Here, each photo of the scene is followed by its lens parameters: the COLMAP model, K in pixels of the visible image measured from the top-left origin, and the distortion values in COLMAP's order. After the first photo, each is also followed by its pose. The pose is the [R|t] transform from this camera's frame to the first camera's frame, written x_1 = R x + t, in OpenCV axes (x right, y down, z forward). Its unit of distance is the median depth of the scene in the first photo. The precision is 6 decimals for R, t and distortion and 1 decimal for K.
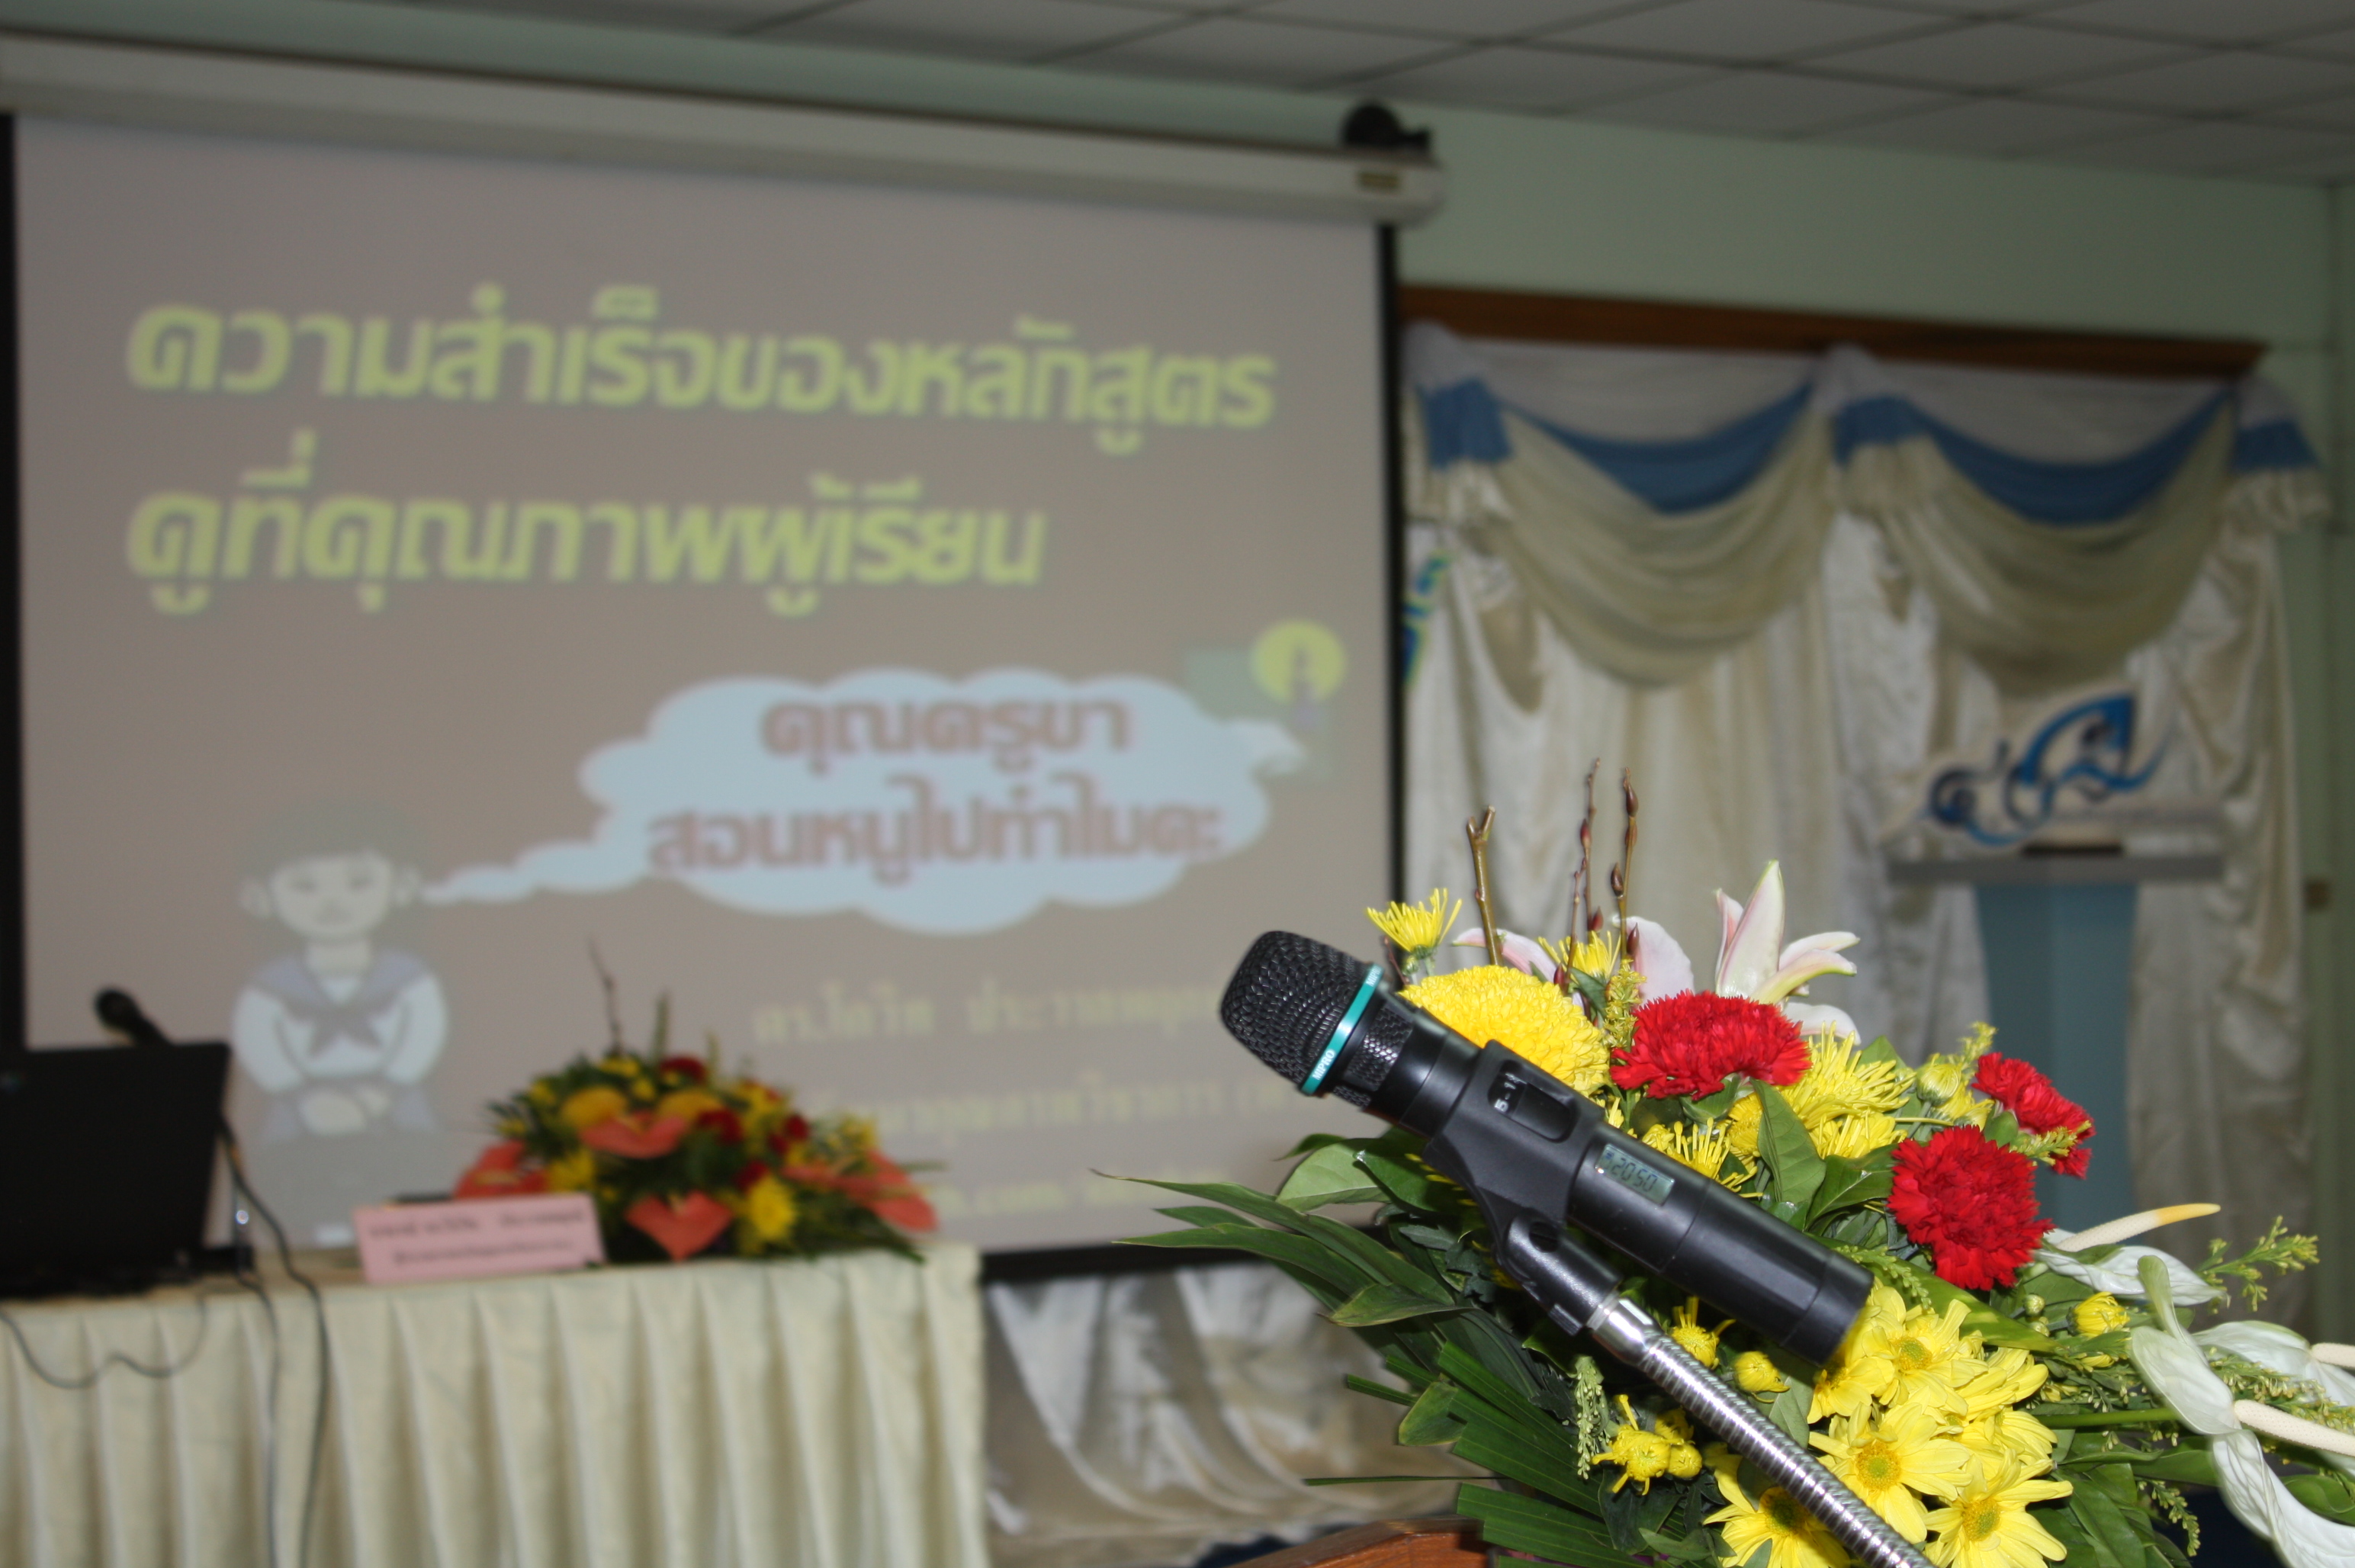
lens RADIAL K [[4935.2, 0, 1177.2], [0, 4935.2, 784.7], [0, 0, 1]] dist [-0.042012, 3.337077]
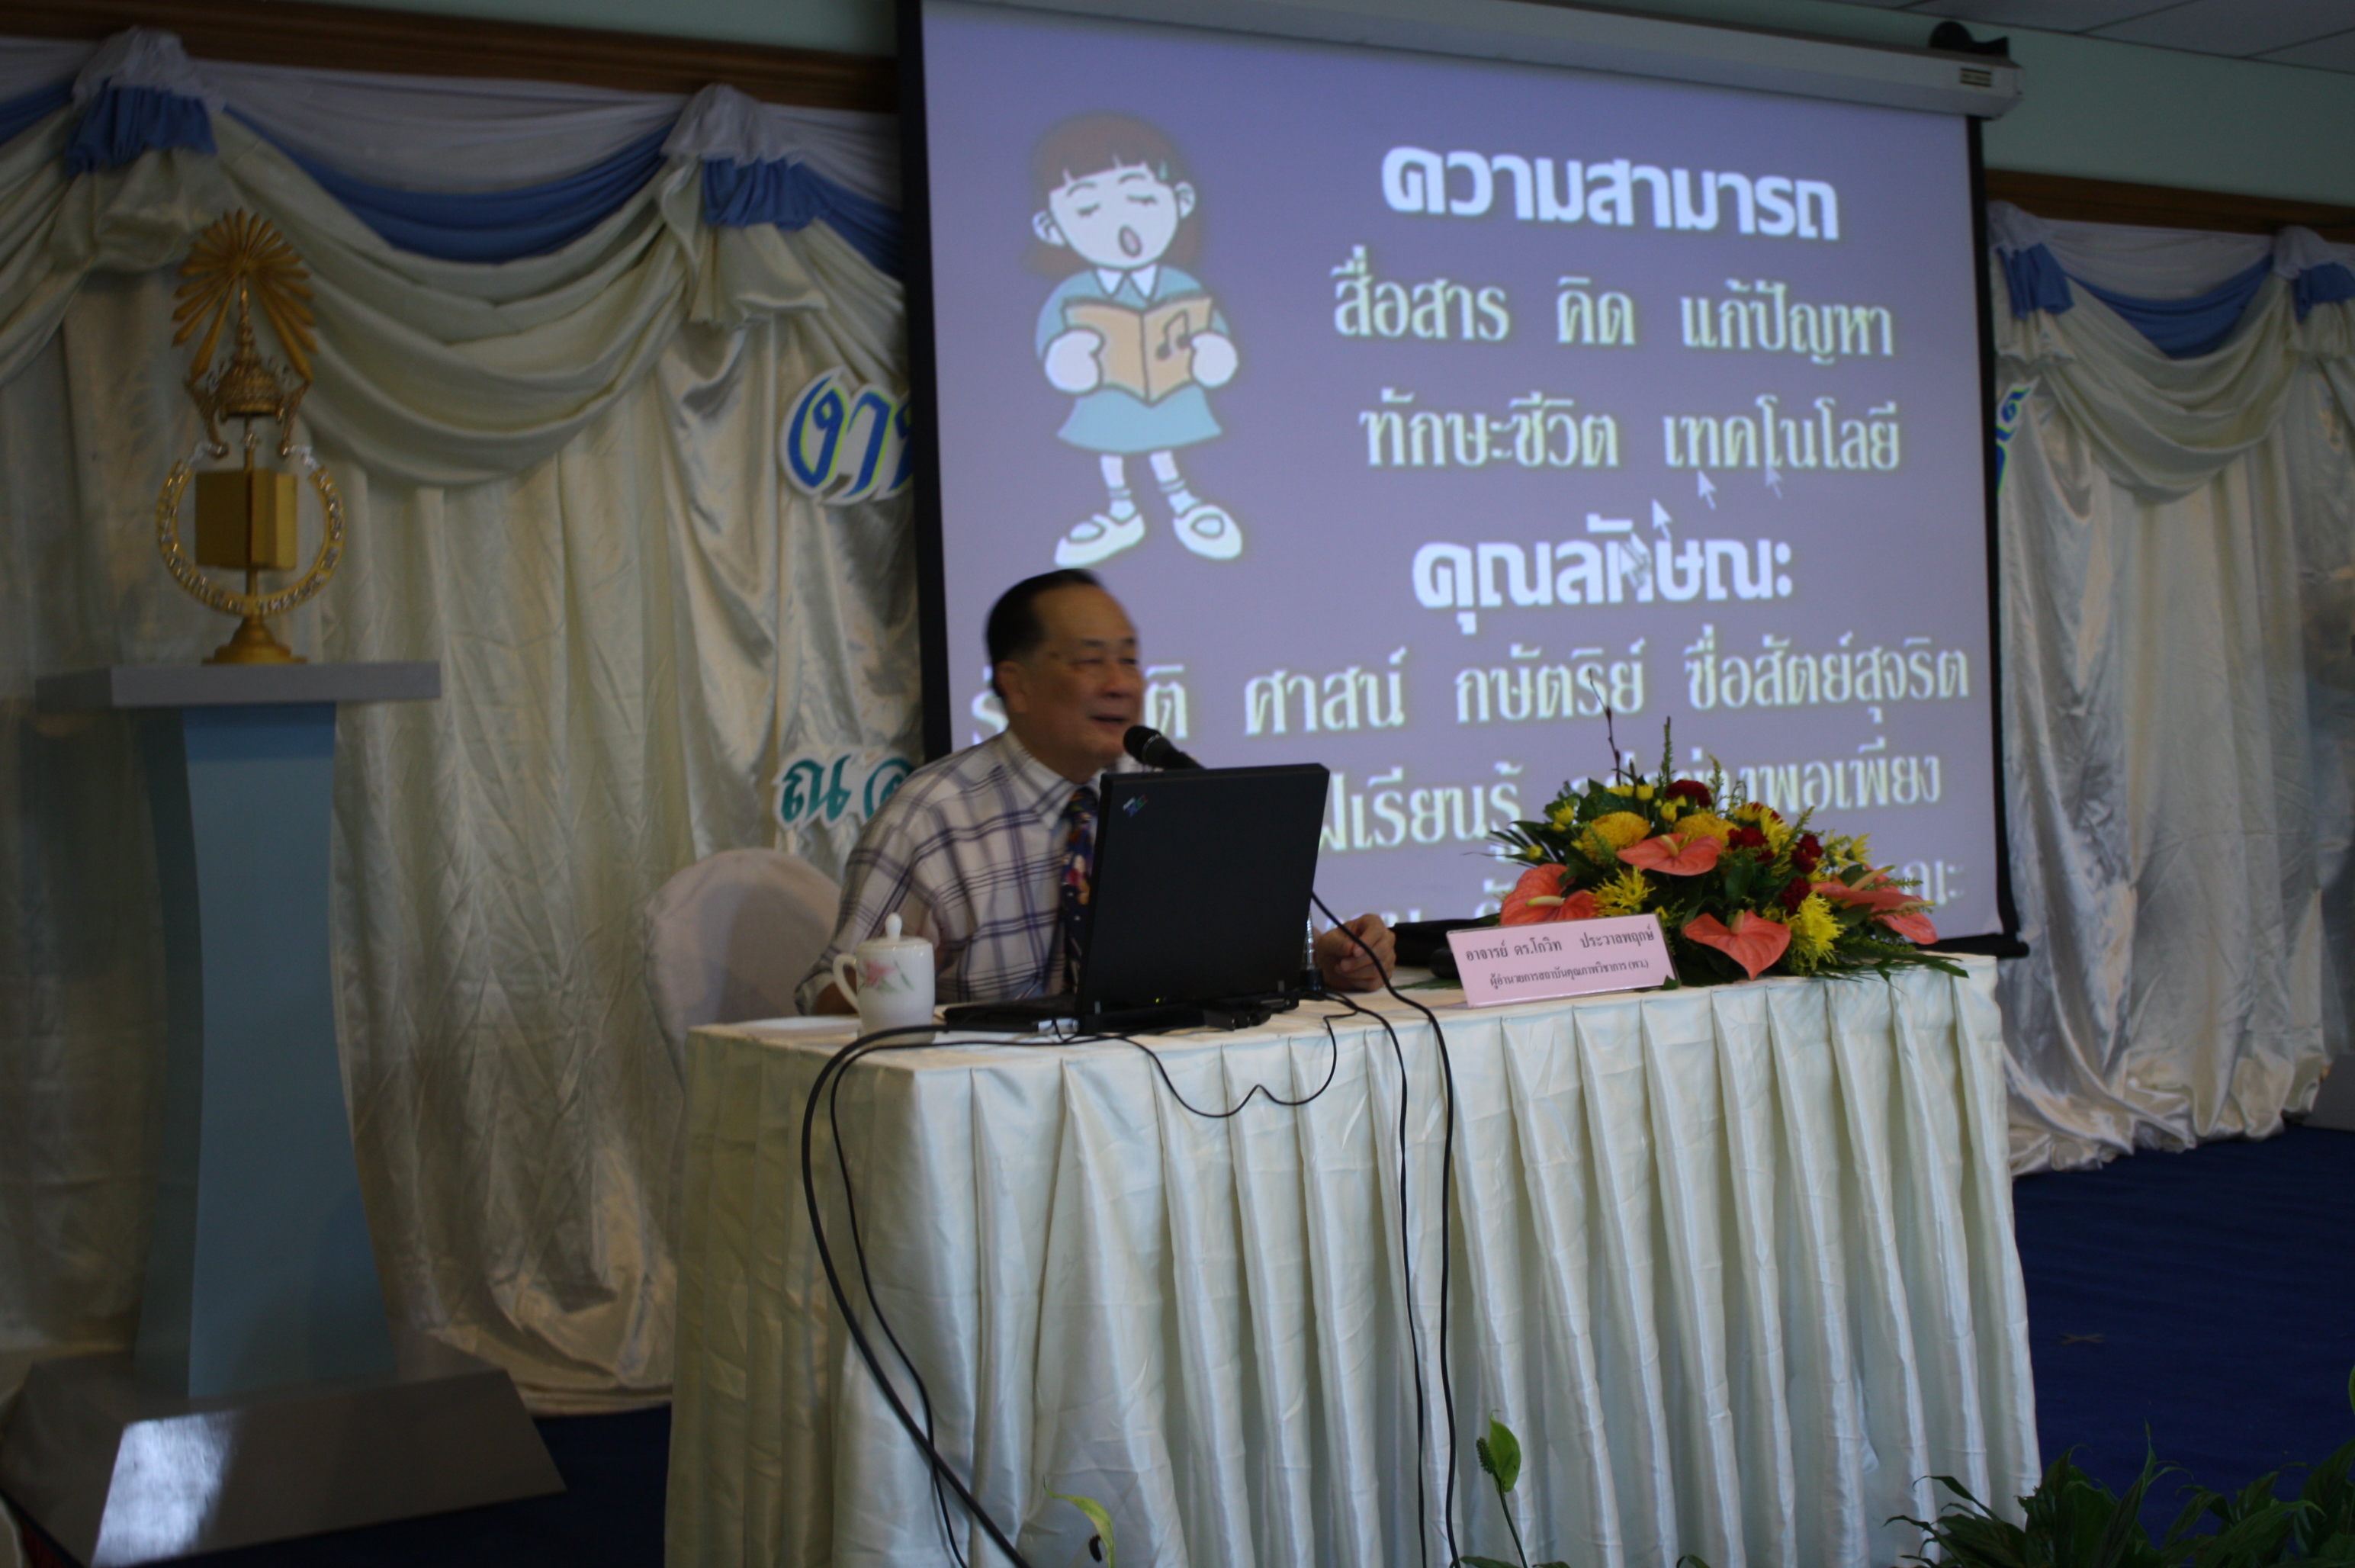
lens RADIAL K [[2992.6, 0, 1182.0], [0, 2992.6, 781.4], [0, 0, 1]] dist [-0.092765, 0.081631]
pose [[0.997824, -0.027325, -0.060003, -0.172426], [0.029166, 0.999124, 0.030022, 0.034356], [0.059130, -0.031707, 0.997747, 0.383008]]
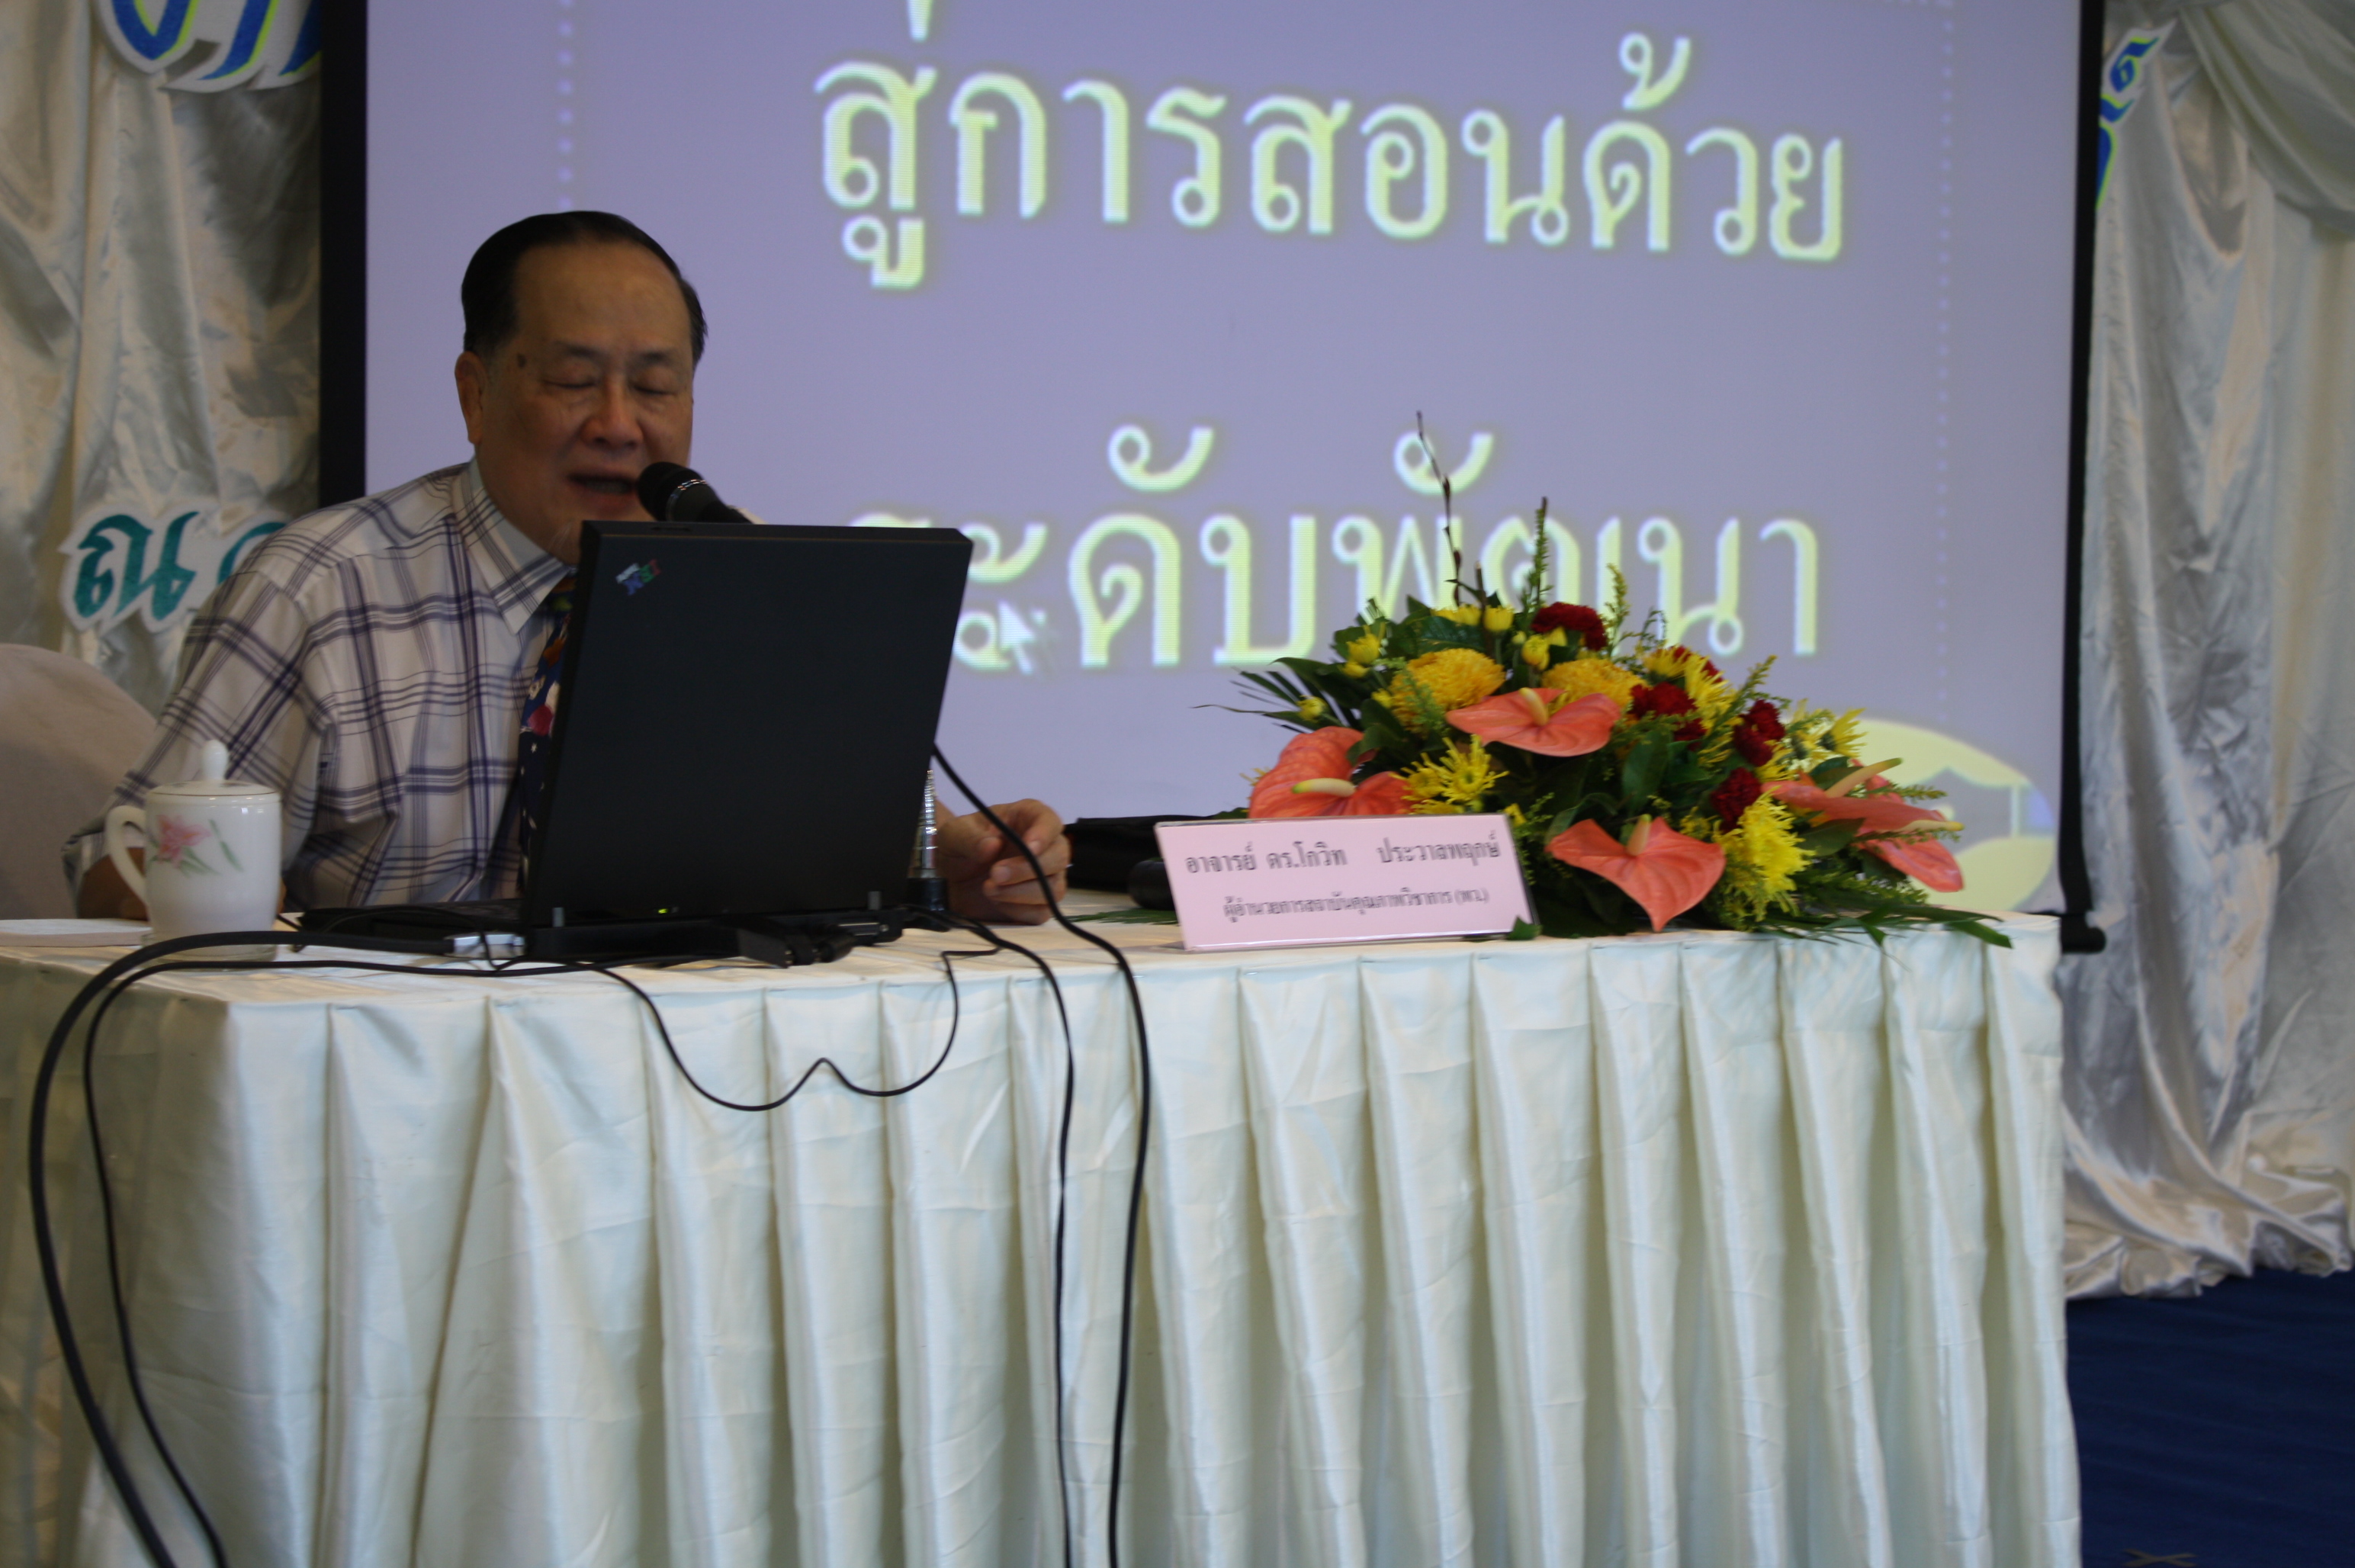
lens RADIAL K [[4705.6, 0, 1182.4], [0, 4705.6, 783.4], [0, 0, 1]] dist [0.031934, -0.096460]
pose [[0.999427, 0.023740, 0.024117, -0.167217], [-0.025083, 0.998057, 0.057034, 0.046116], [-0.022716, -0.057606, 0.998081, 0.416907]]
